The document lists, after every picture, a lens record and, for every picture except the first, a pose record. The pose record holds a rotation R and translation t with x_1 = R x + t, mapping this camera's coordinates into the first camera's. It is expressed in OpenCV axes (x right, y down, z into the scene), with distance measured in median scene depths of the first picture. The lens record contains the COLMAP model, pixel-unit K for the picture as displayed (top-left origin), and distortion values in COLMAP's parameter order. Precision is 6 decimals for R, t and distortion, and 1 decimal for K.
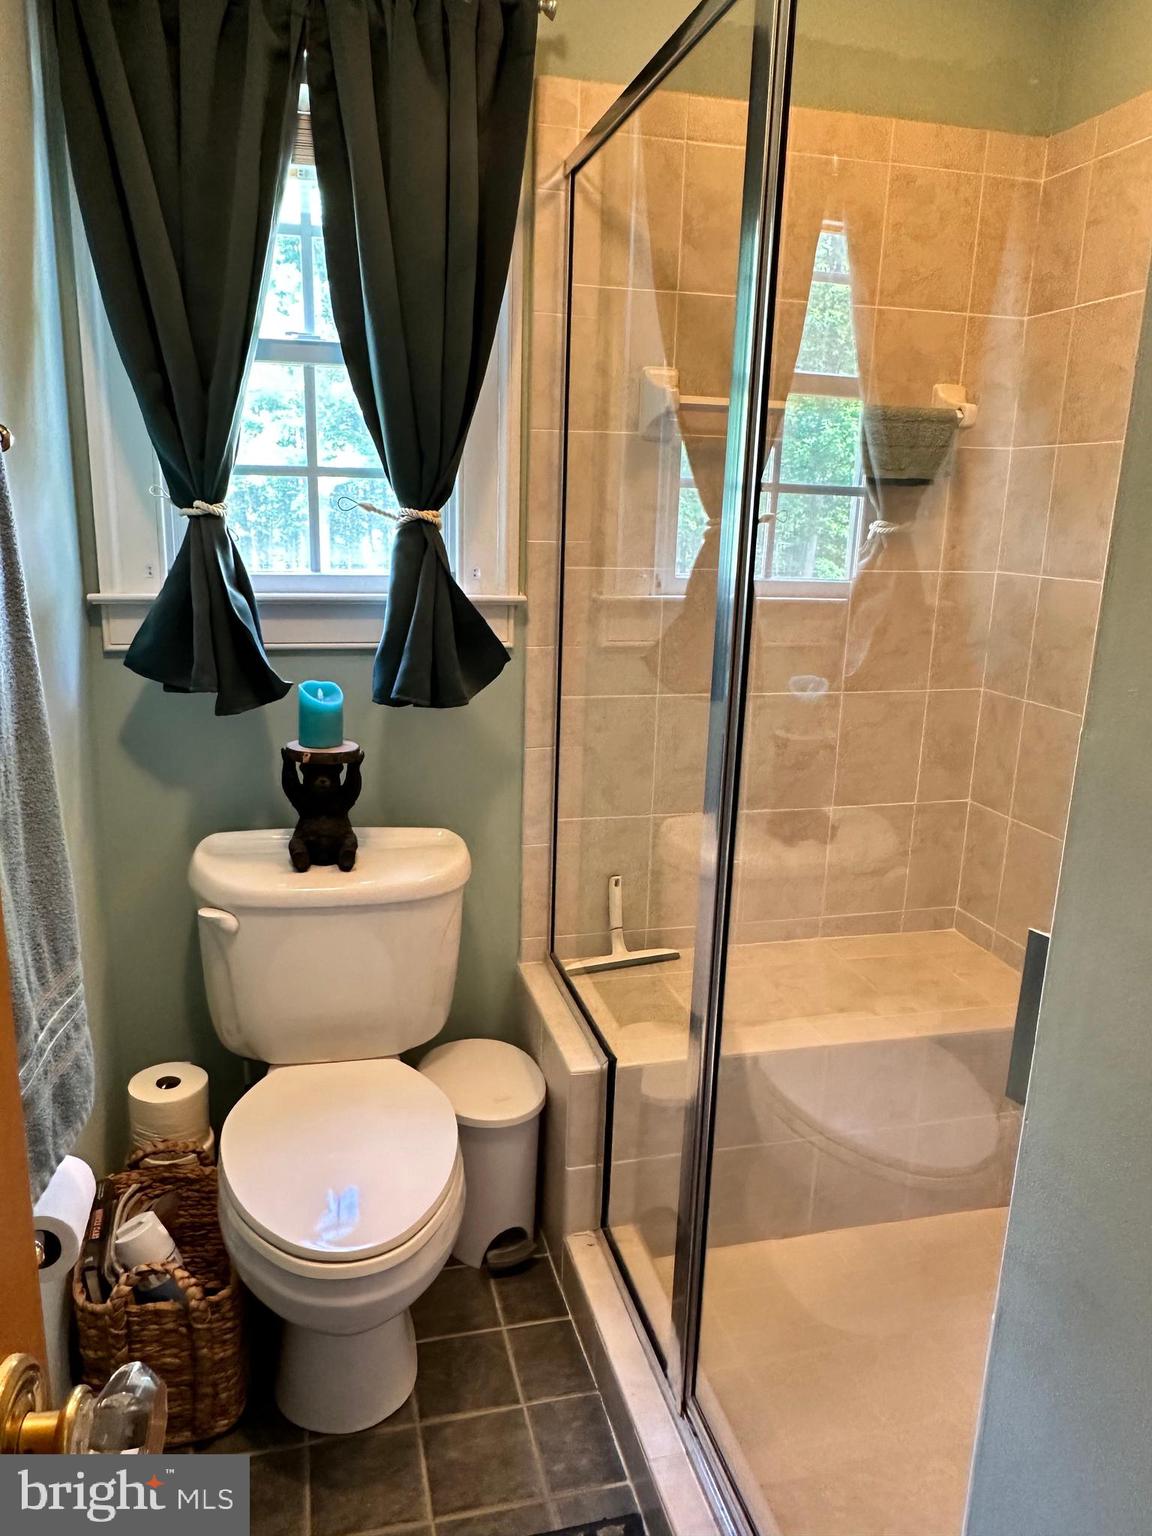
lens RADIAL K [[1078.5, 0, 566.2], [0, 1078.5, 758.4], [0, 0, 1]] dist [-0.008486, 0.001029]
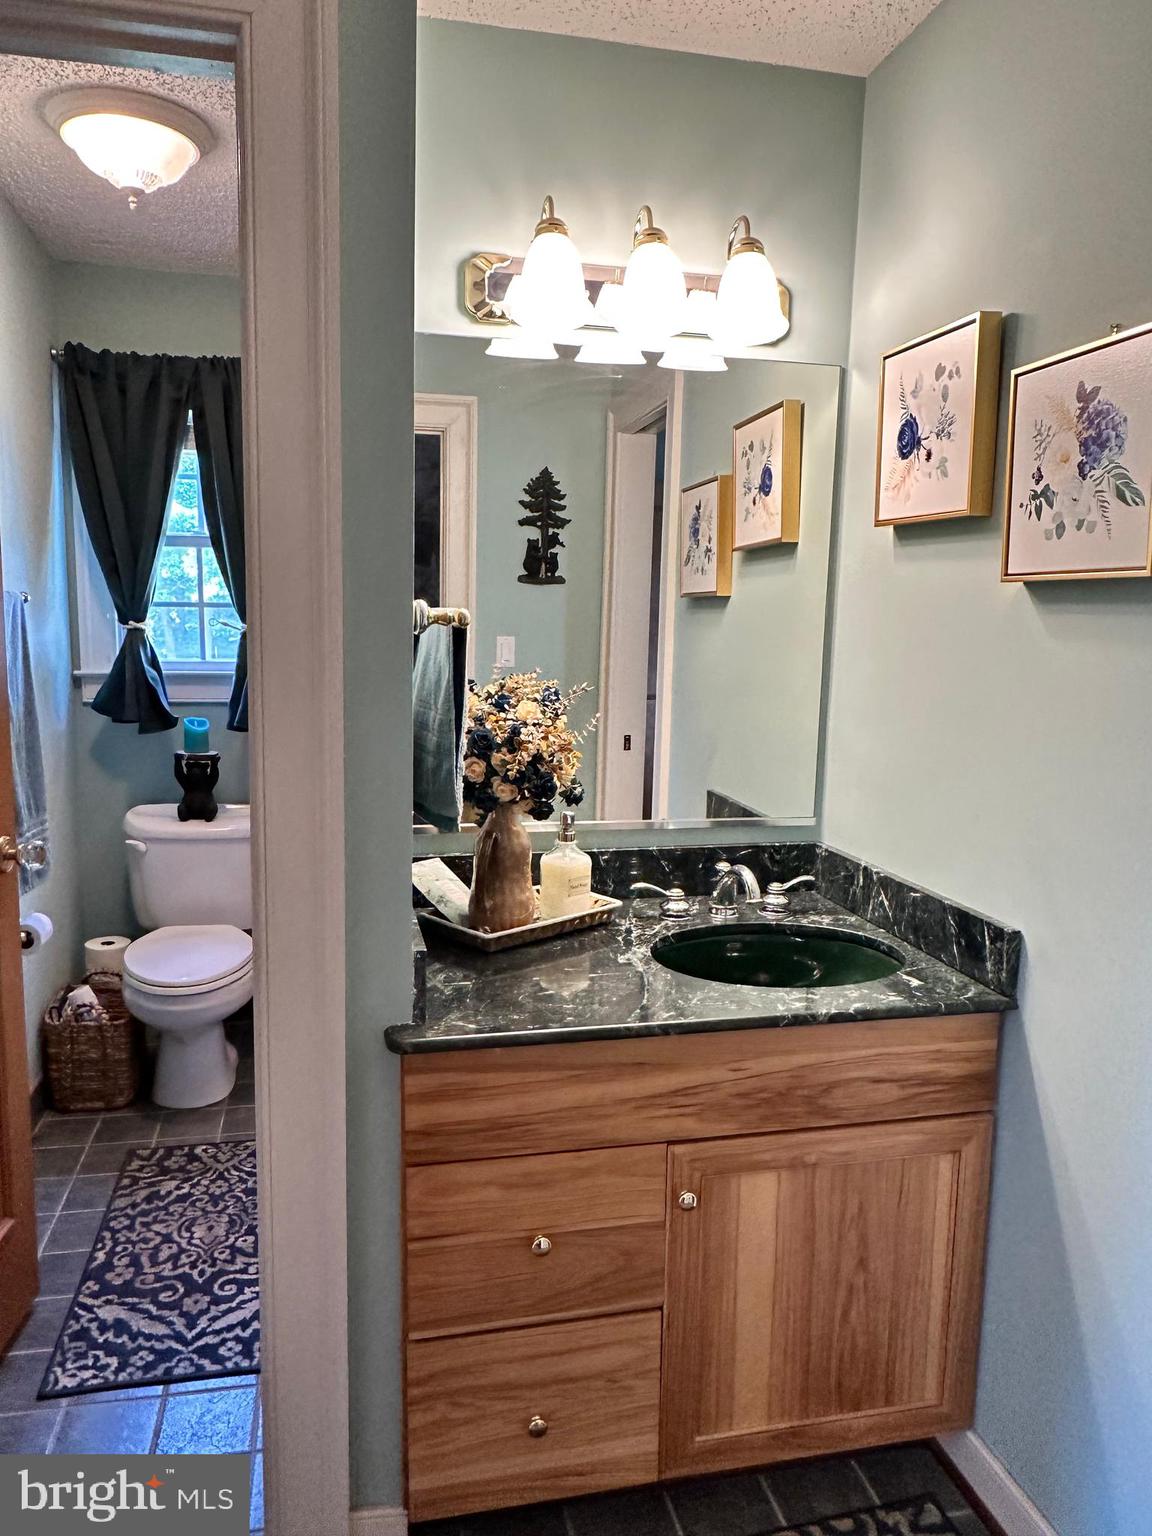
lens RADIAL K [[1078.5, 0, 575.9], [0, 1078.5, 774.1], [0, 0, 1]] dist [-0.008486, 0.001029]
pose [[0.999762, -0.000071, -0.021828, 0.425281], [-0.001840, 0.996160, -0.087530, 0.170900], [0.021751, 0.087550, 0.995923, -0.748085]]
